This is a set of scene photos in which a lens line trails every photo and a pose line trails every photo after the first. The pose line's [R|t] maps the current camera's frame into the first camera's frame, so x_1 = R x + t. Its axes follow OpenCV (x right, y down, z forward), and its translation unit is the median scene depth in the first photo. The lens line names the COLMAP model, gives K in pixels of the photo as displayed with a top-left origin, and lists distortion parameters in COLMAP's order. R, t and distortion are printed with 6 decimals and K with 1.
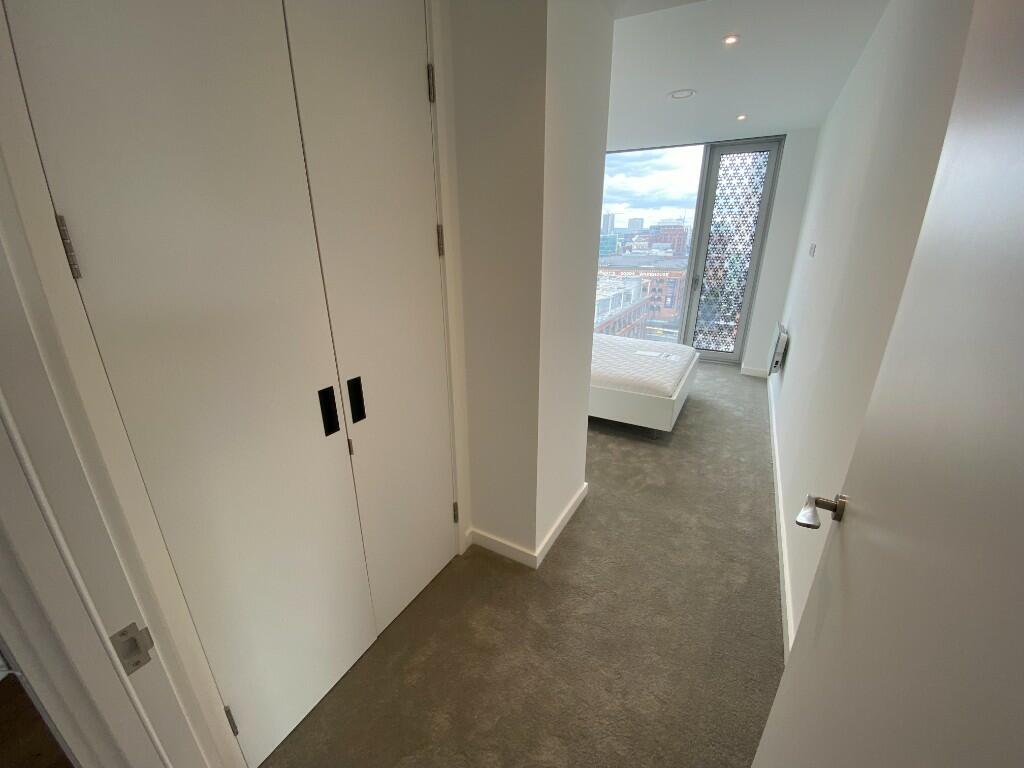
lens RADIAL K [[420.8, 0, 512.0], [0, 420.8, 384.0], [0, 0, 1]] dist [0.016083, -0.000024]
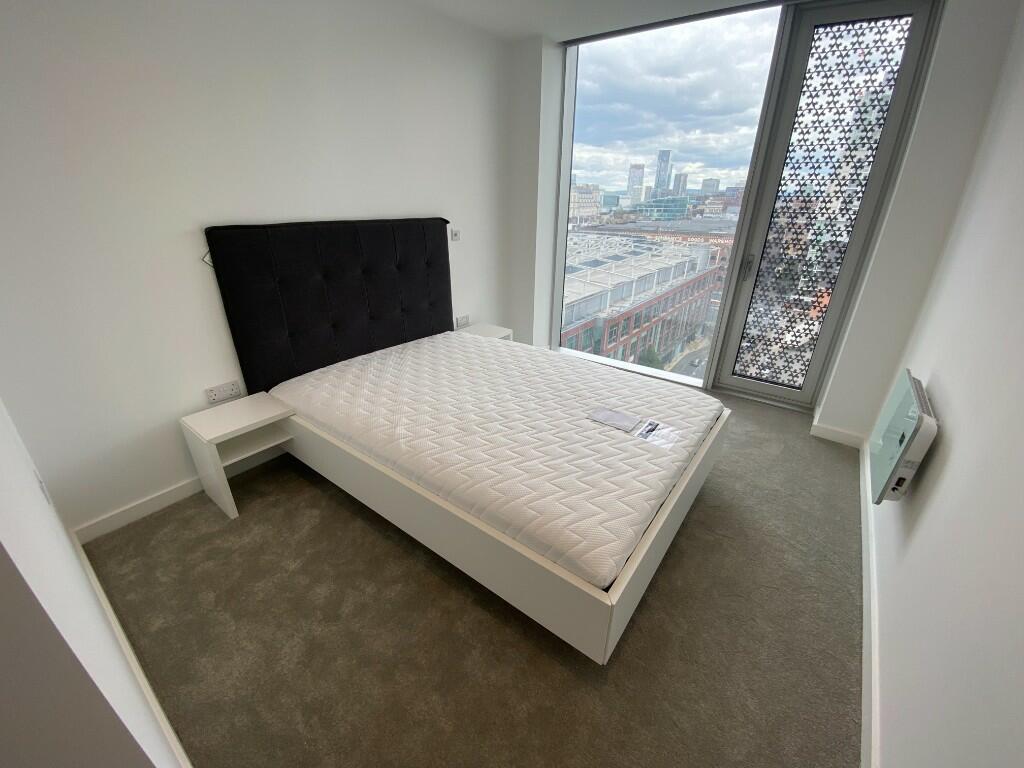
lens RADIAL K [[418.5, 0, 515.8], [0, 418.5, 383.4], [0, 0, 1]] dist [0.014679, -0.019165]
pose [[0.991191, 0.069603, -0.112672, 0.196134], [-0.059979, 0.994431, 0.086661, -0.111945], [0.118077, -0.079140, 0.989846, 0.379455]]
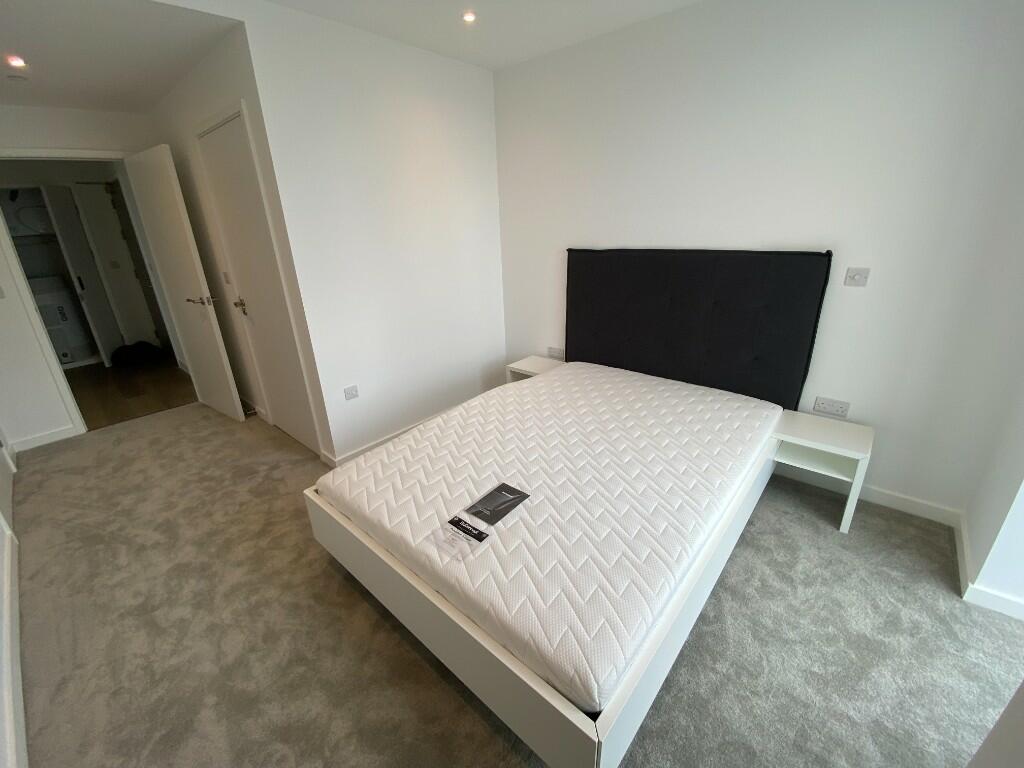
lens RADIAL K [[415.2, 0, 508.2], [0, 415.2, 387.1], [0, 0, 1]] dist [0.015945, -0.020356]
pose [[-0.198329, 0.347566, -0.916441, 0.511259], [-0.300991, 0.868237, 0.394423, -0.248169], [0.932775, 0.354066, -0.067582, 0.793151]]
